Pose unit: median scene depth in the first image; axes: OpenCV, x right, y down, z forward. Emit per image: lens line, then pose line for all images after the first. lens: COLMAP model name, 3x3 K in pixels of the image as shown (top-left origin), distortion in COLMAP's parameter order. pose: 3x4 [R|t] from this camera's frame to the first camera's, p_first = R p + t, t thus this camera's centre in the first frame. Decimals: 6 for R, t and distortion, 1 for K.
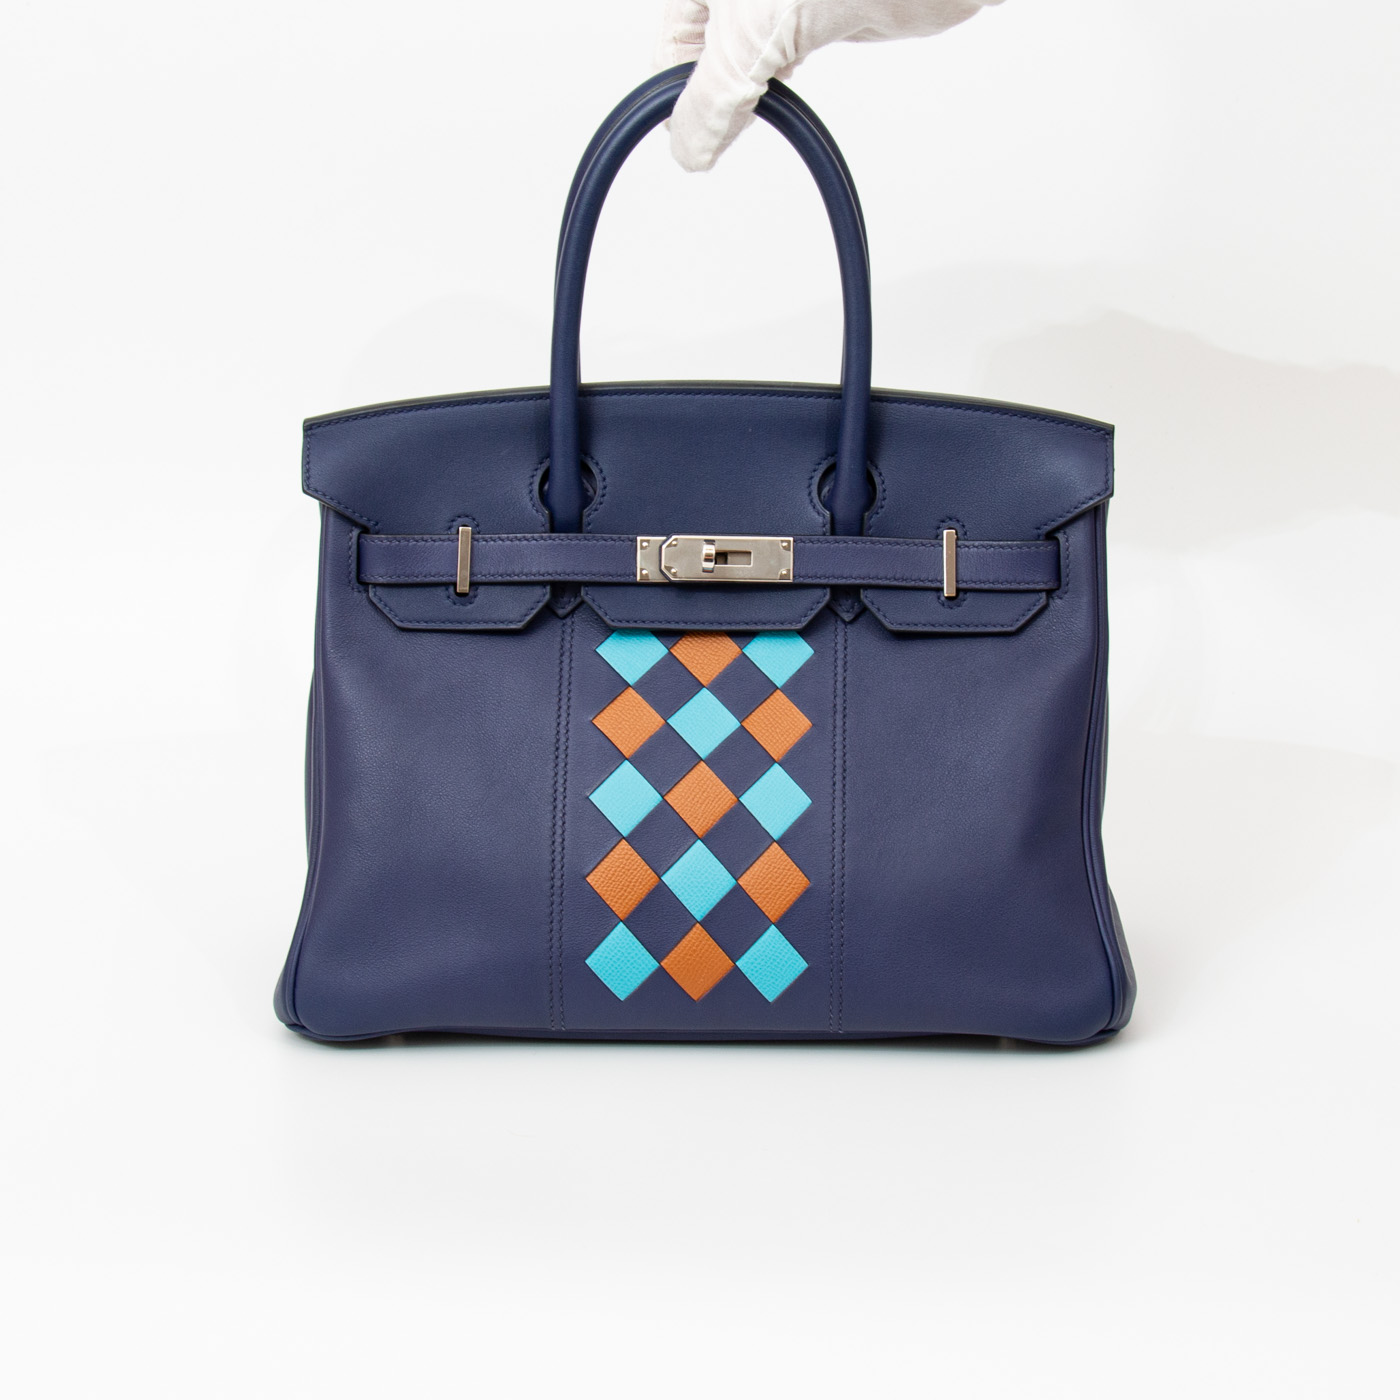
lens RADIAL K [[3166.9, 0, 700.0], [0, 3166.9, 700.0], [0, 0, 1]] dist [-0.052227, 0.036603]
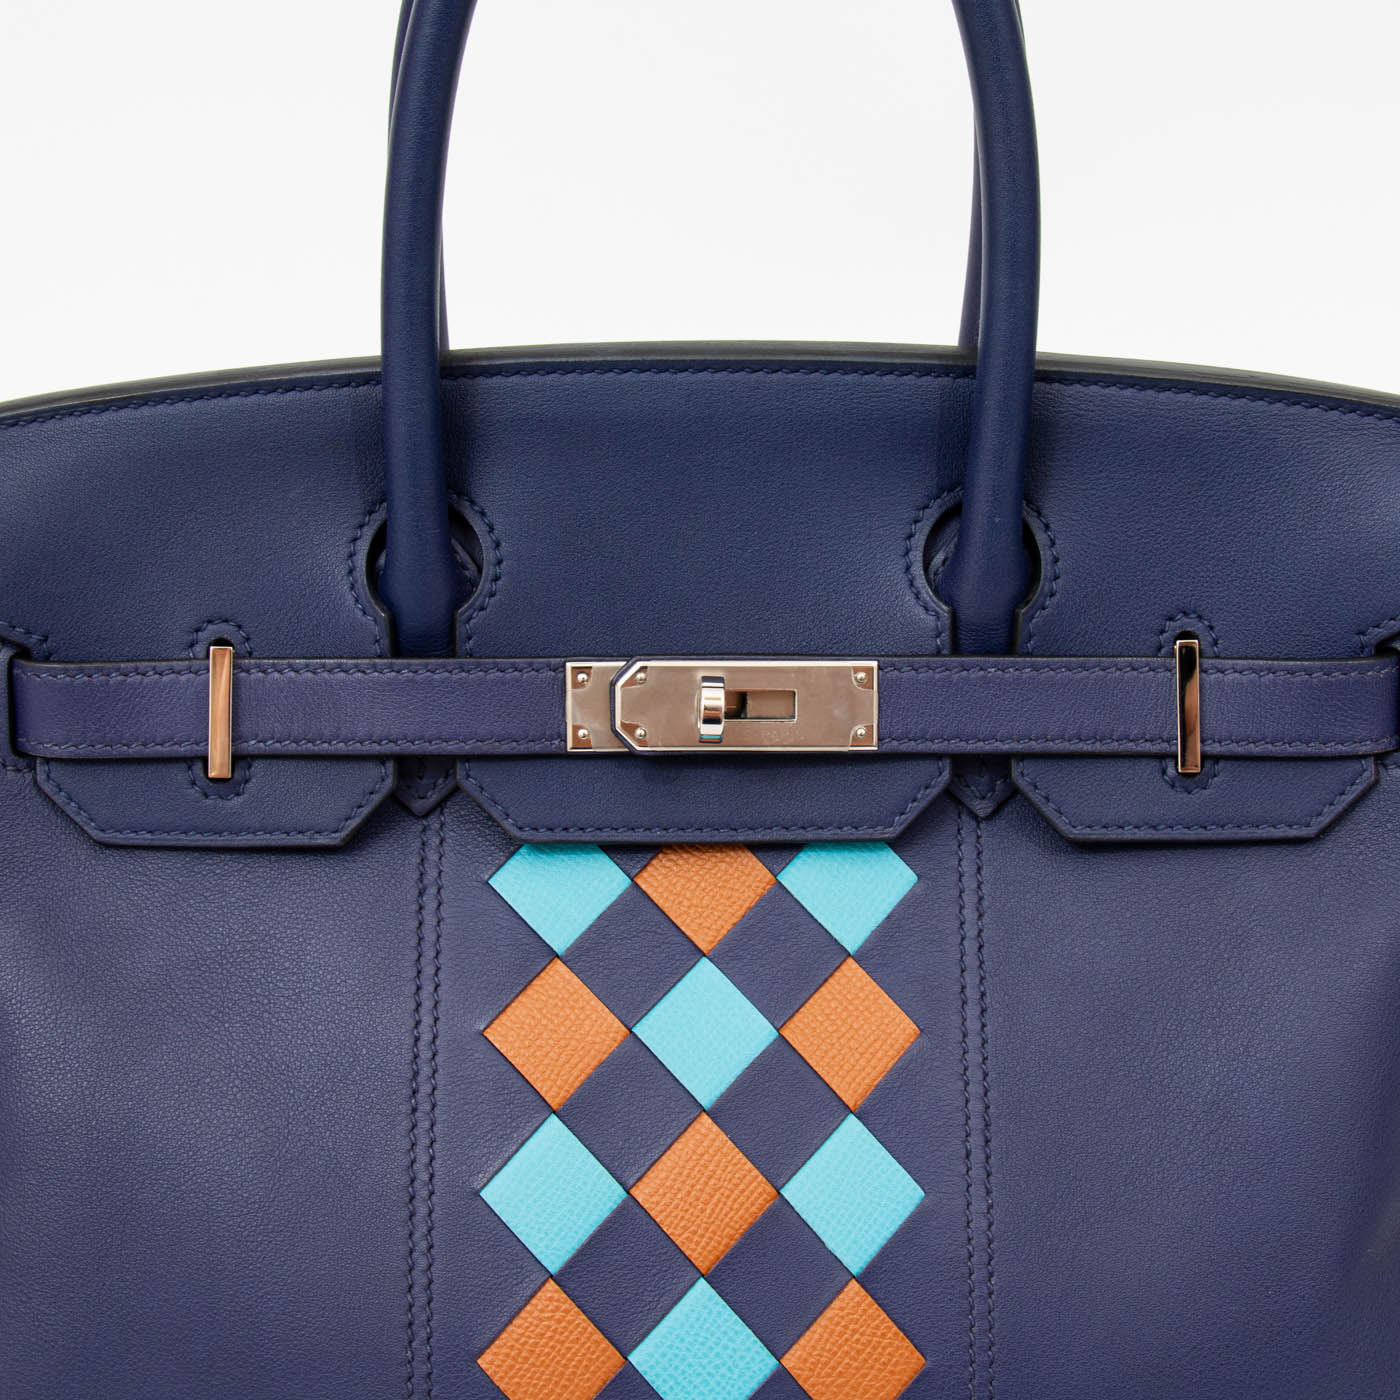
lens RADIAL K [[2876.7, 0, 701.6], [0, 2876.7, 733.6], [0, 0, 1]] dist [0.001102, -0.138413]
pose [[0.999393, -0.017362, 0.030210, -0.012282], [0.014216, 0.994747, 0.101376, -0.086004], [-0.031811, -0.100885, 0.994389, 0.545267]]
